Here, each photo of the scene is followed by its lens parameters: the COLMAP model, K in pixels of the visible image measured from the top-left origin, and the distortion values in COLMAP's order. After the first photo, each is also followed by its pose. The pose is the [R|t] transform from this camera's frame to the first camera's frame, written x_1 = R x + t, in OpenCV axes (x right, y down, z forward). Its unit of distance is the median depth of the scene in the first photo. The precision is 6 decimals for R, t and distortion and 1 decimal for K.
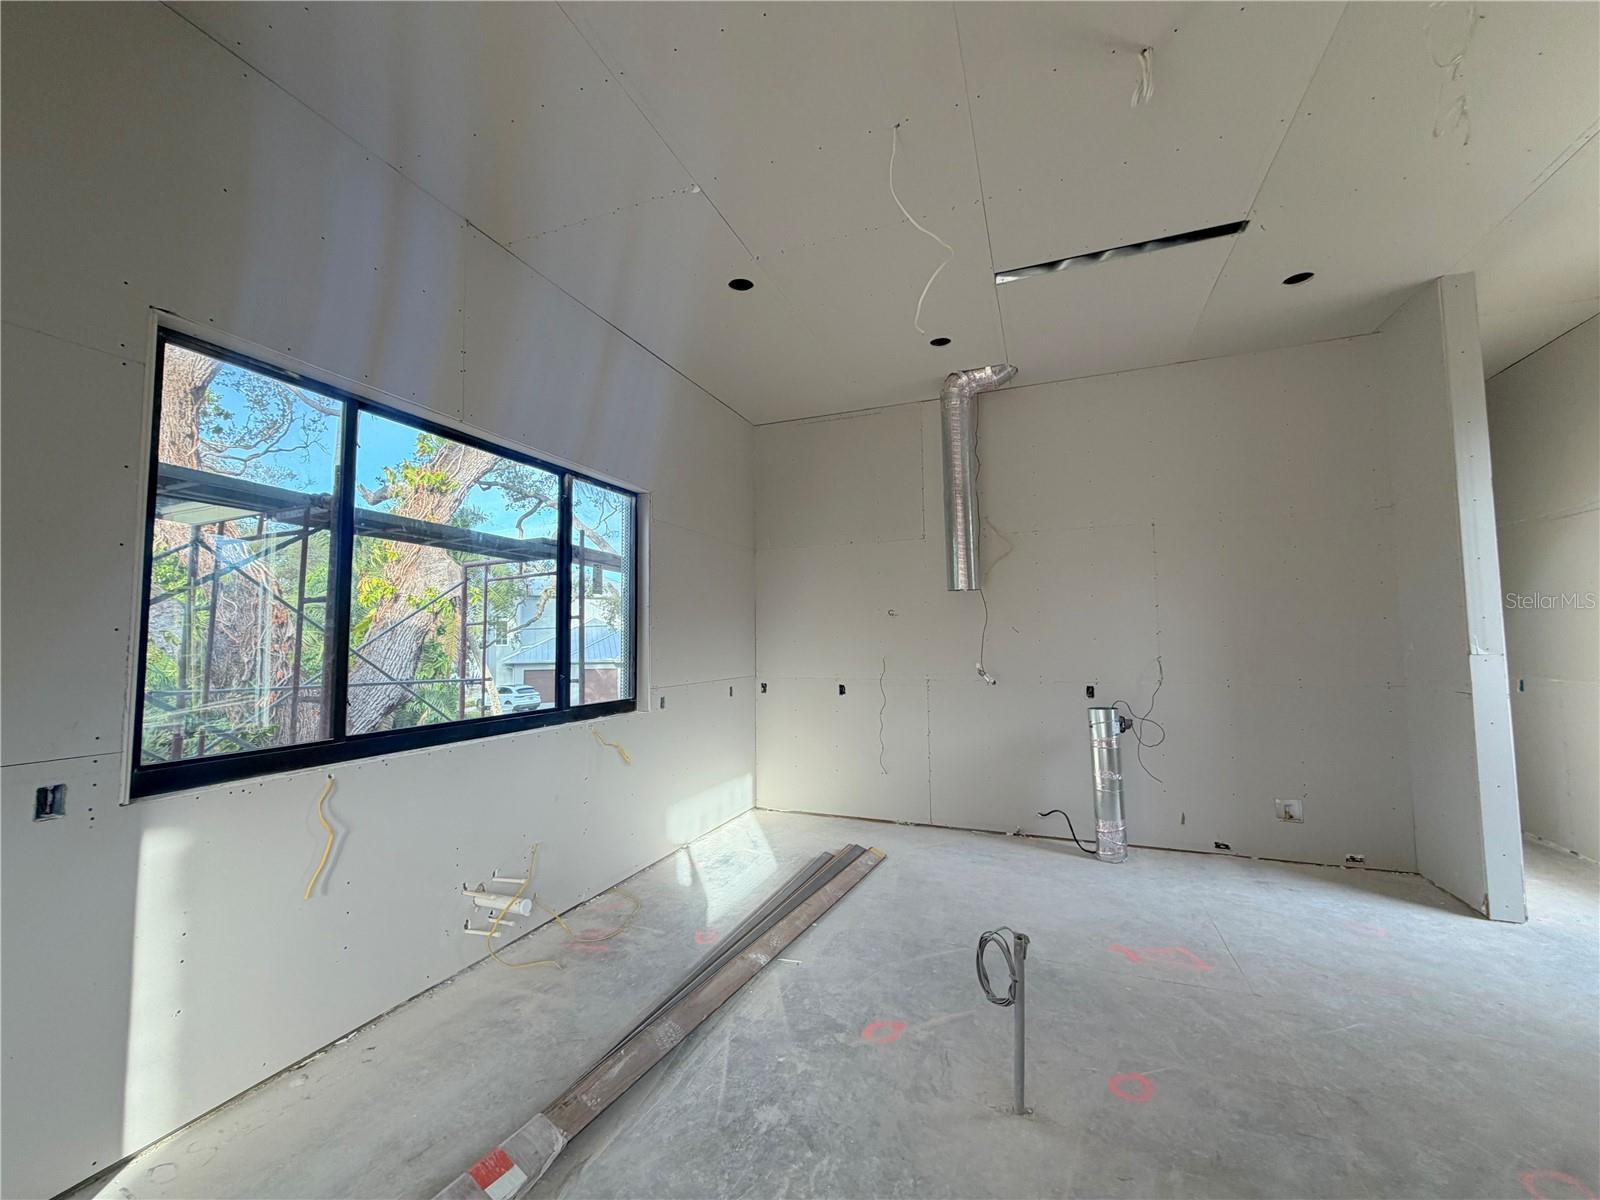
lens RADIAL K [[635.9, 0, 792.5], [0, 635.9, 600.3], [0, 0, 1]] dist [0.000875, -0.000056]
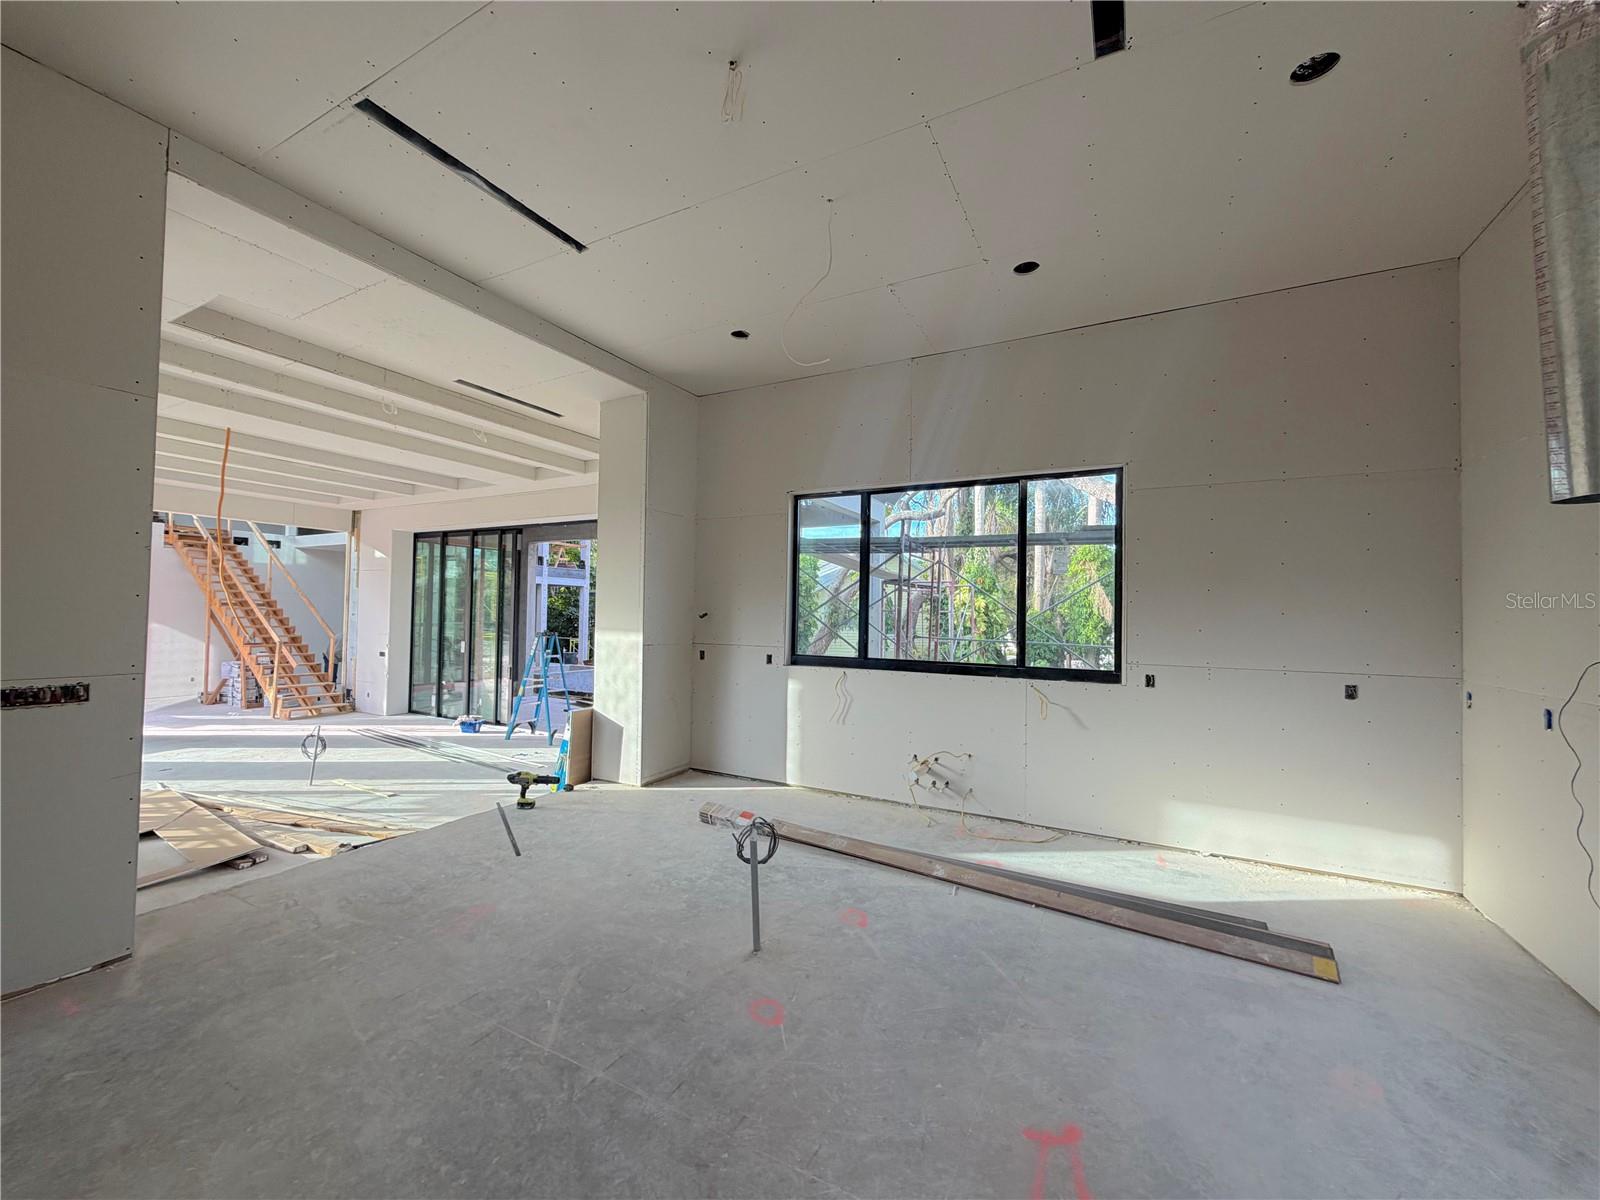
lens RADIAL K [[635.9, 0, 792.5], [0, 635.9, 600.3], [0, 0, 1]] dist [0.000875, -0.000056]
pose [[-0.110901, -0.017607, -0.993675, 0.927162], [0.046629, 0.998650, -0.022899, 0.044414], [0.992737, -0.048874, -0.109931, 0.678267]]
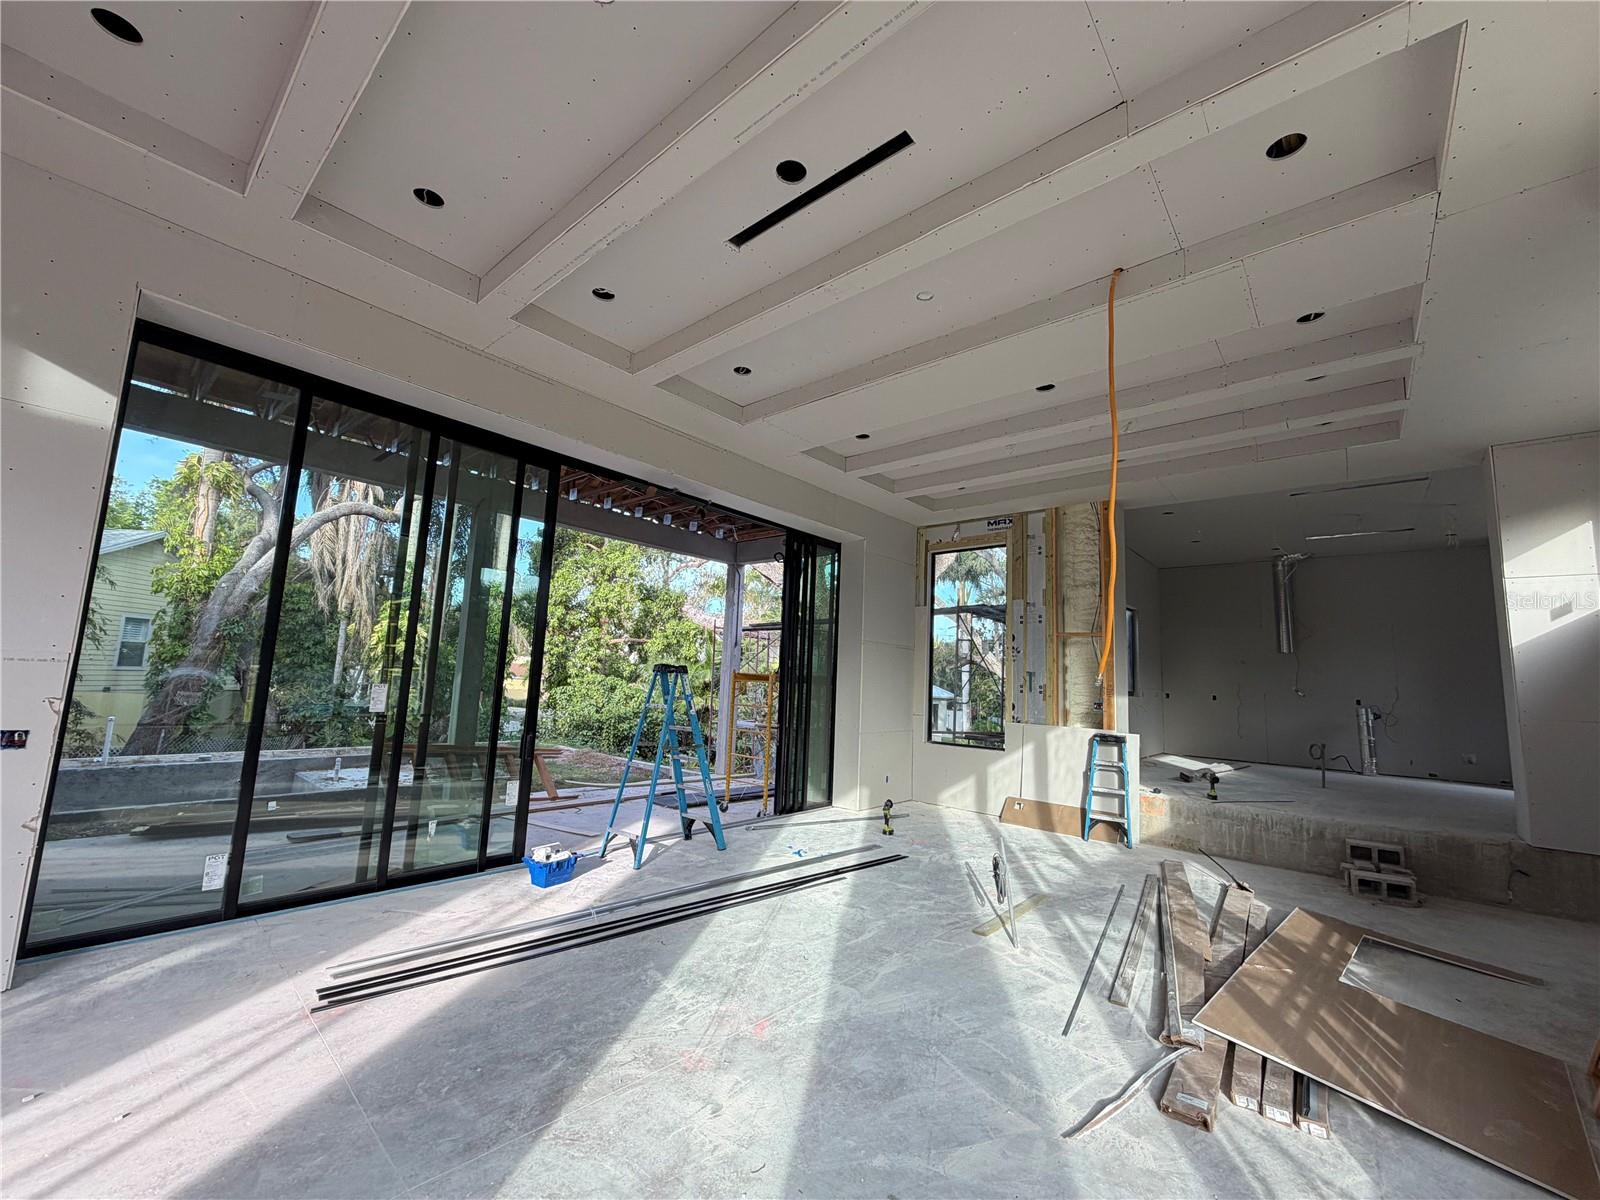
lens RADIAL K [[635.9, 0, 792.5], [0, 635.9, 600.3], [0, 0, 1]] dist [0.000875, -0.000056]
pose [[0.943147, 0.008184, -0.332276, -0.745867], [-0.030542, 0.997601, -0.062121, -0.009775], [0.330971, 0.068737, 0.941134, -2.008579]]
